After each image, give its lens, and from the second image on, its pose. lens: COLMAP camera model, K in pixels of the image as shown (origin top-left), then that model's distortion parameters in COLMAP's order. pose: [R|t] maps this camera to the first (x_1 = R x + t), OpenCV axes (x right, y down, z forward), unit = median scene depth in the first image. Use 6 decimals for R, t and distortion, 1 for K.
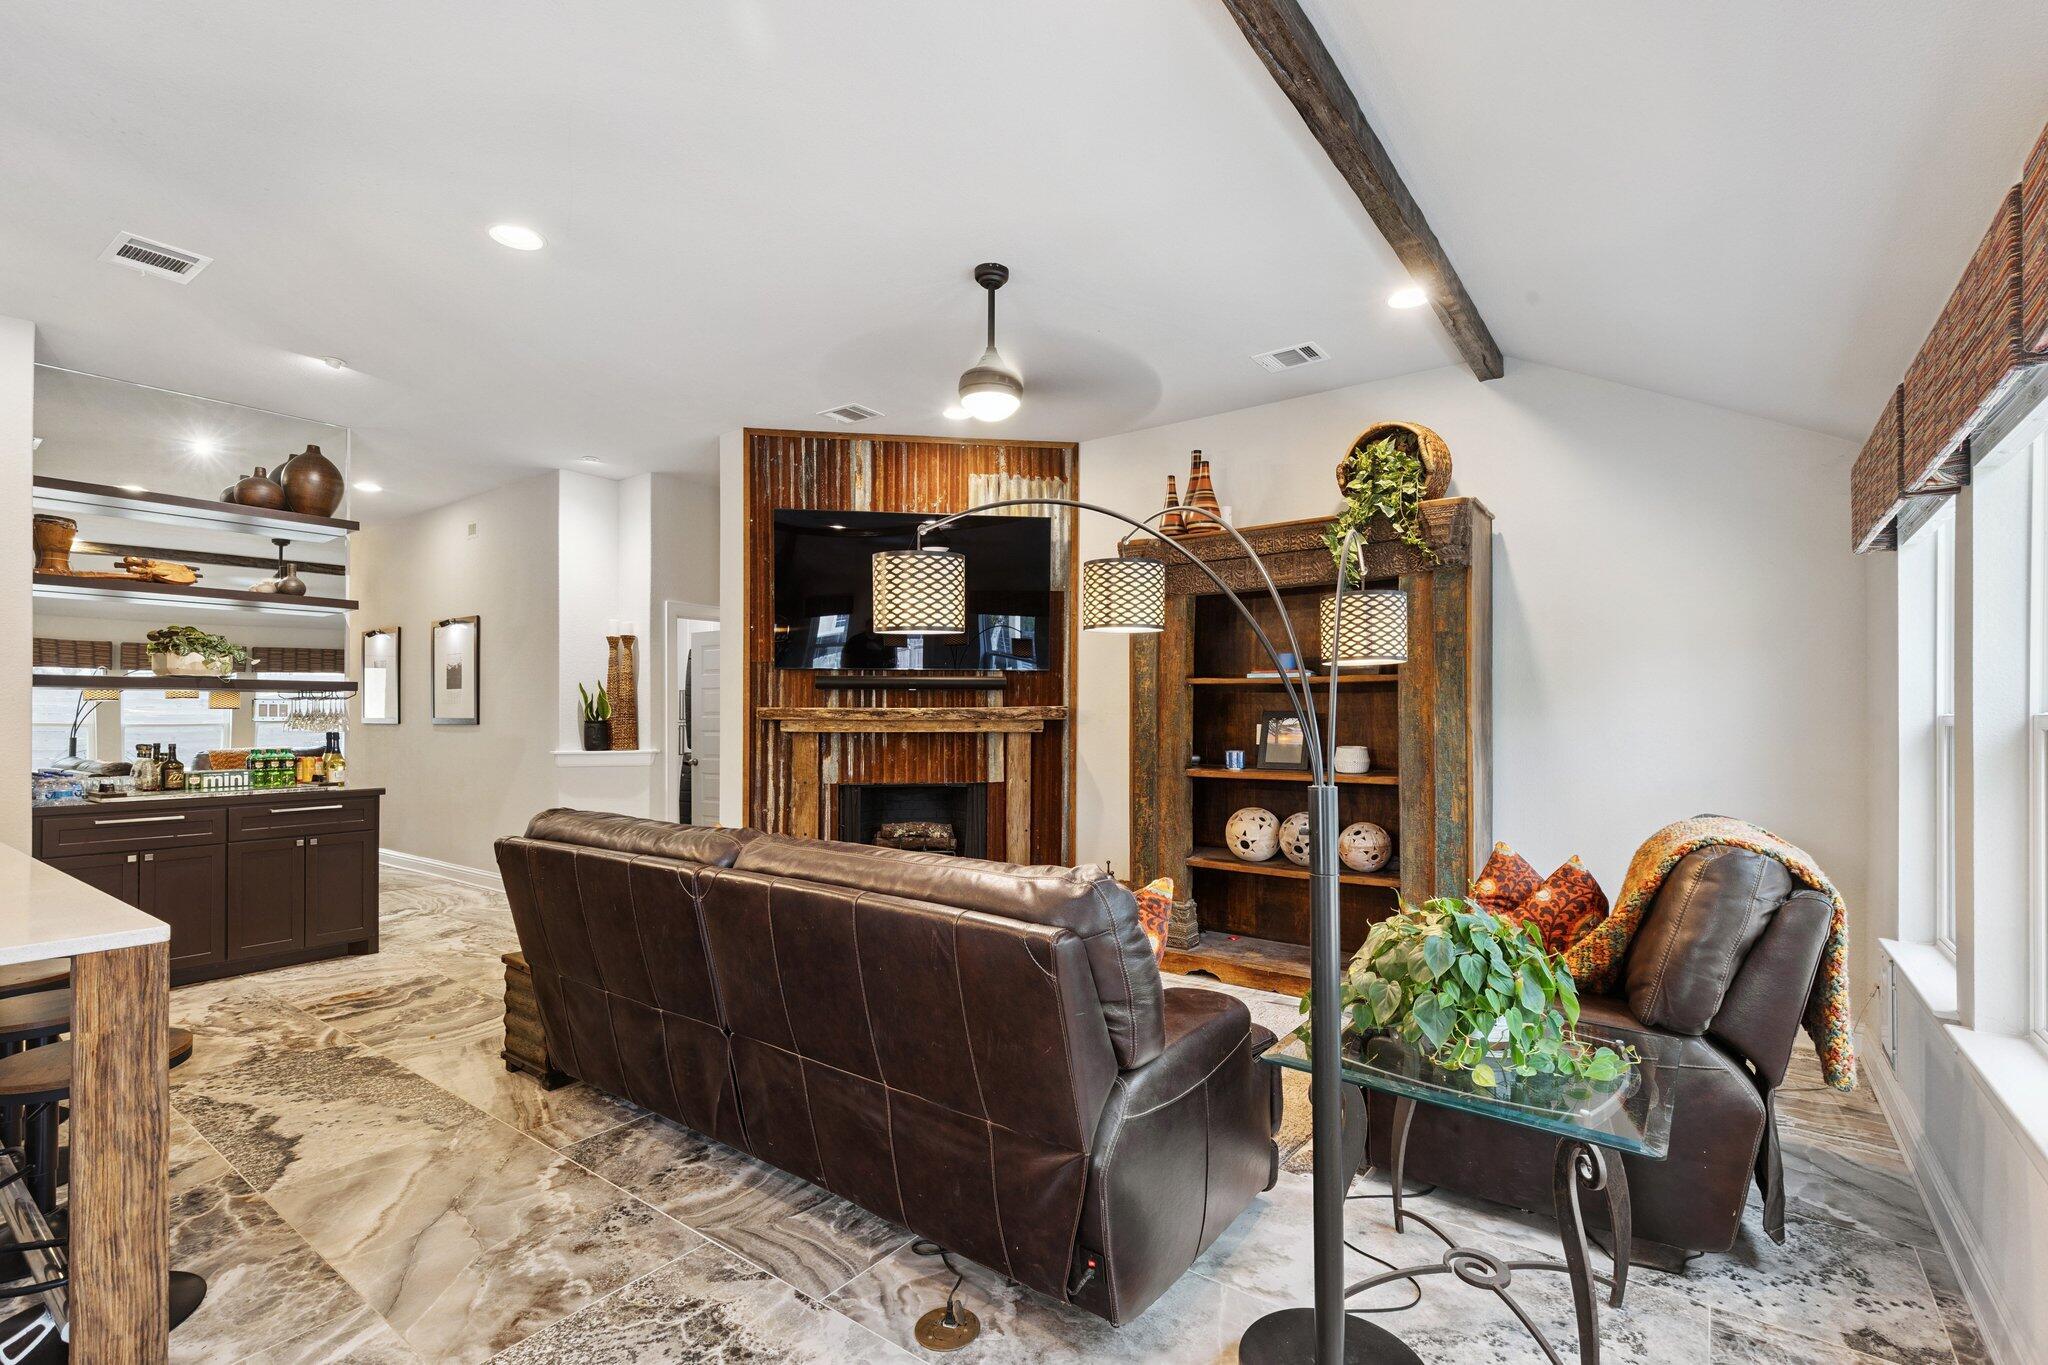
lens RADIAL K [[920.7, 0, 1028.0], [0, 920.7, 709.7], [0, 0, 1]] dist [0.001198, 0.000091]
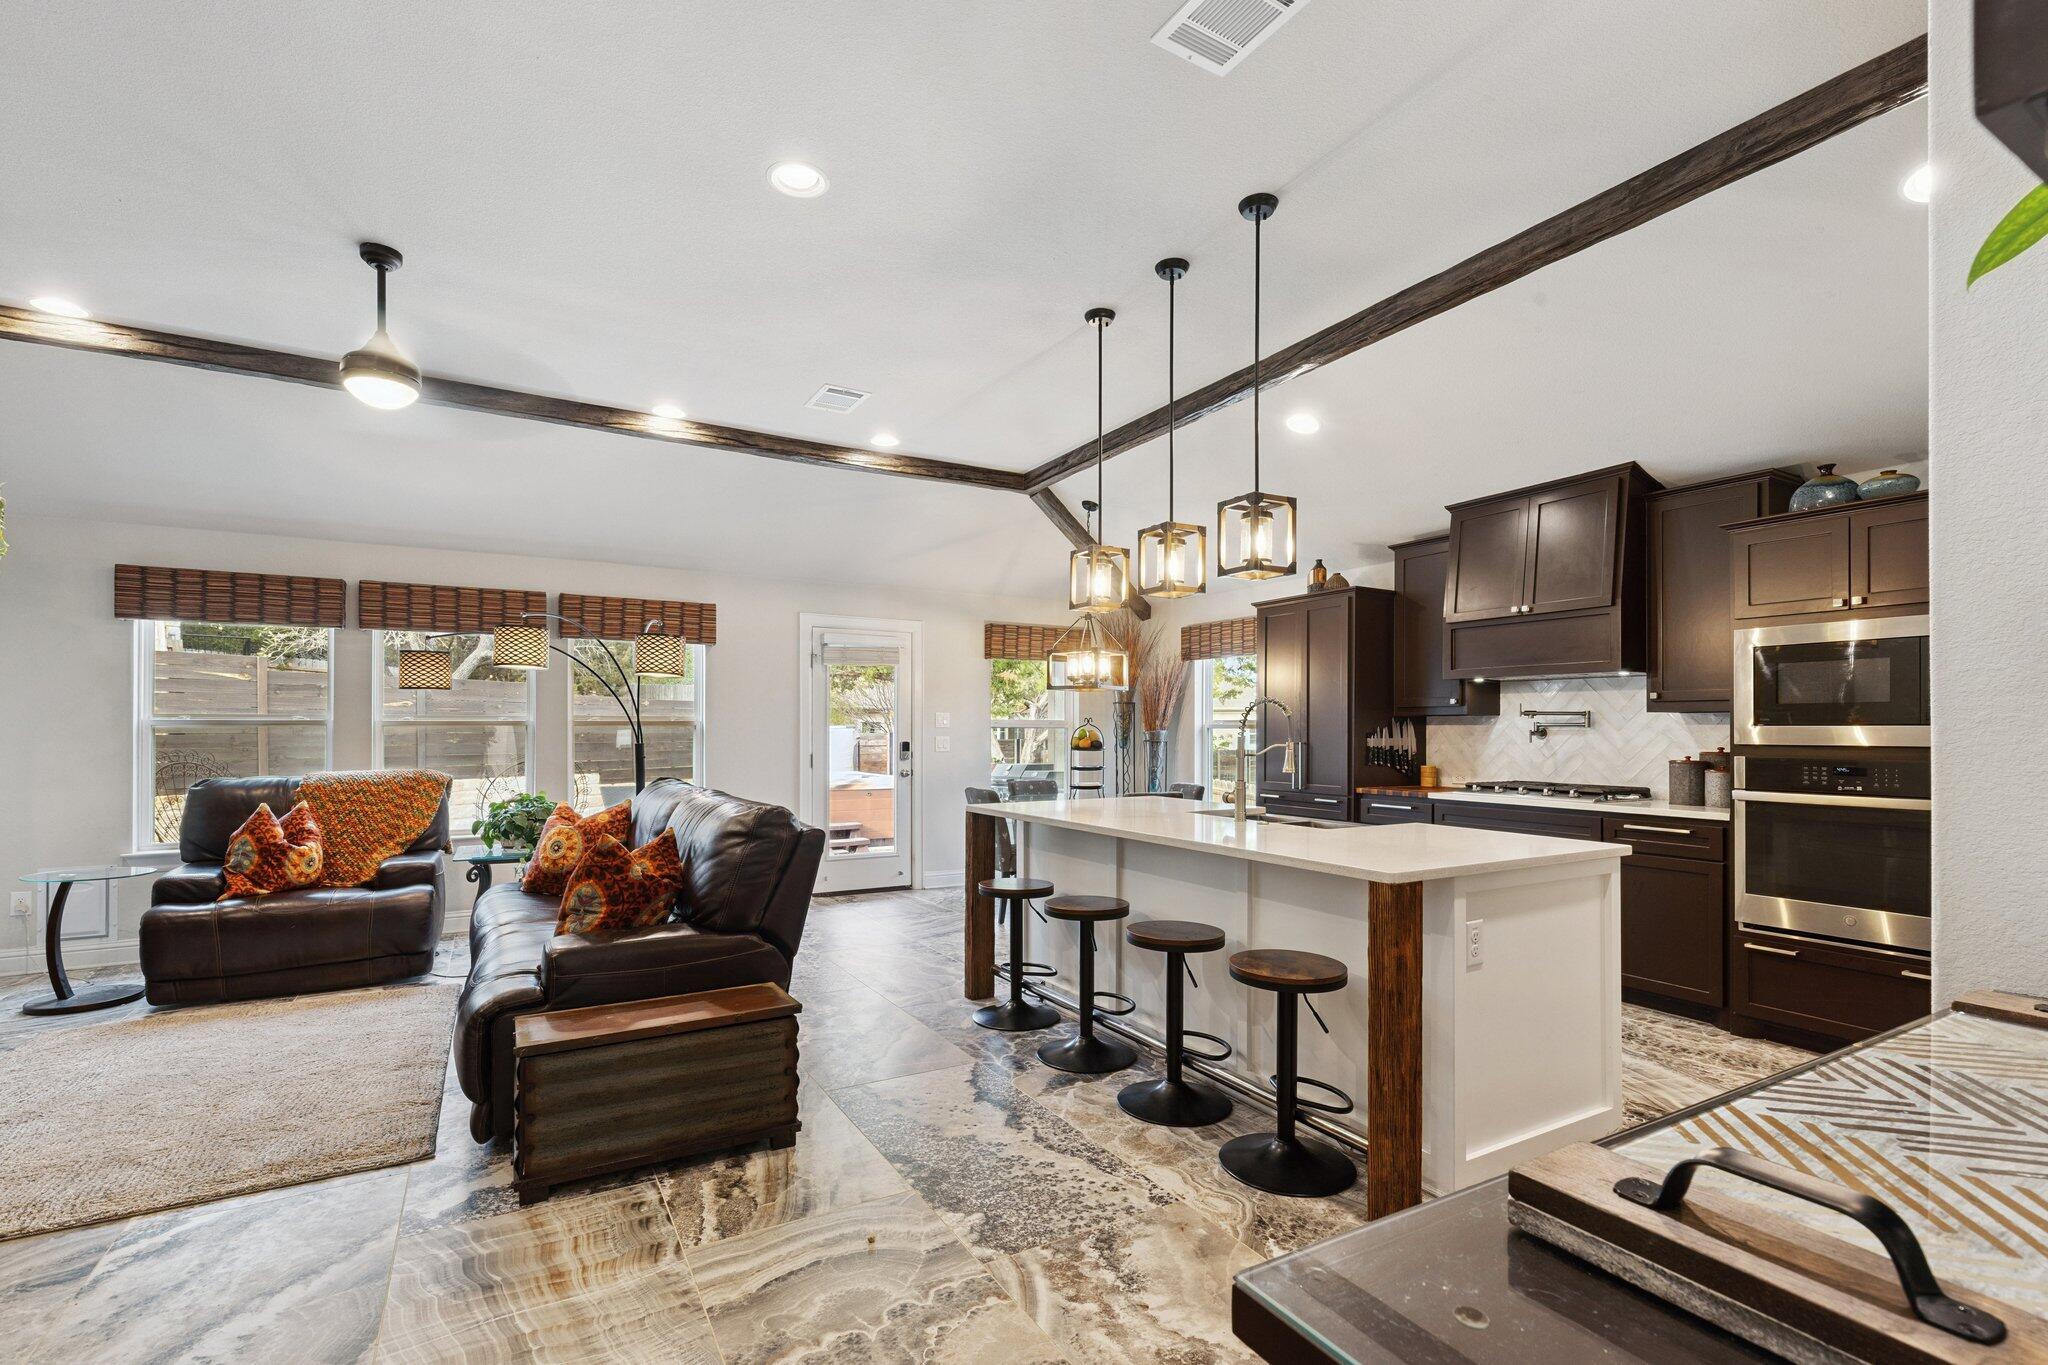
lens RADIAL K [[924.2, 0, 1026.6], [0, 924.2, 720.9], [0, 0, 1]] dist [0.009167, -0.001553]
pose [[-0.917796, 0.003593, 0.397036, -0.932216], [-0.002019, 0.999904, -0.013716, 0.021847], [-0.397047, -0.013390, -0.917700, 1.444773]]
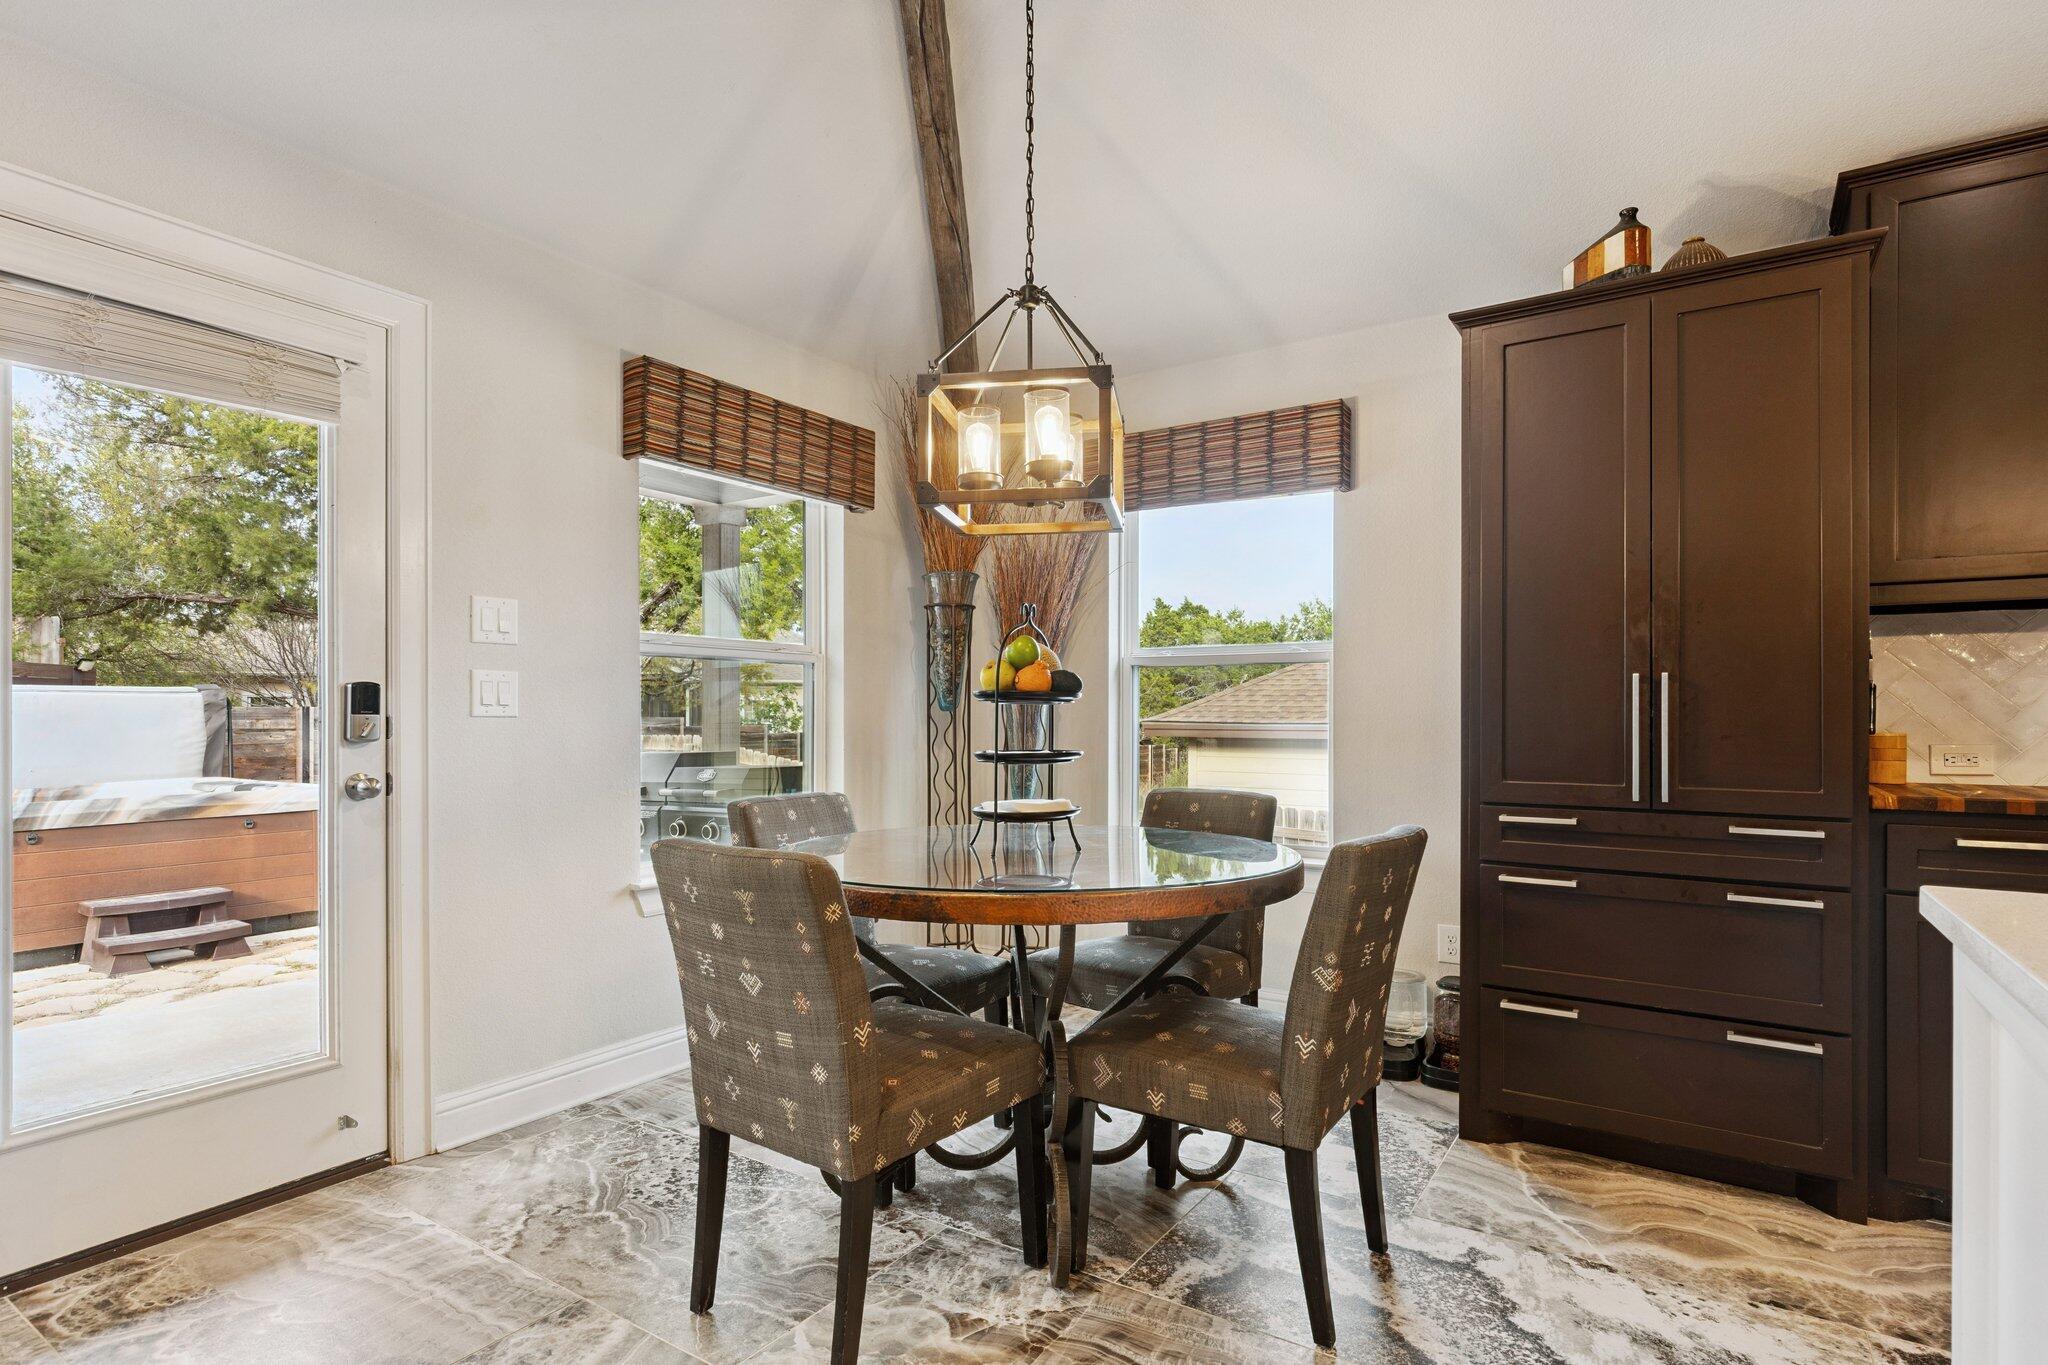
lens RADIAL K [[1031.1, 0, 1026.3], [0, 1031.1, 716.9], [0, 0, 1]] dist [0.003266, 0.000819]
pose [[-0.998470, 0.002278, -0.055246, -0.338163], [0.002421, 0.999994, -0.002509, 0.062085], [0.055240, -0.002639, -0.998470, 0.484541]]
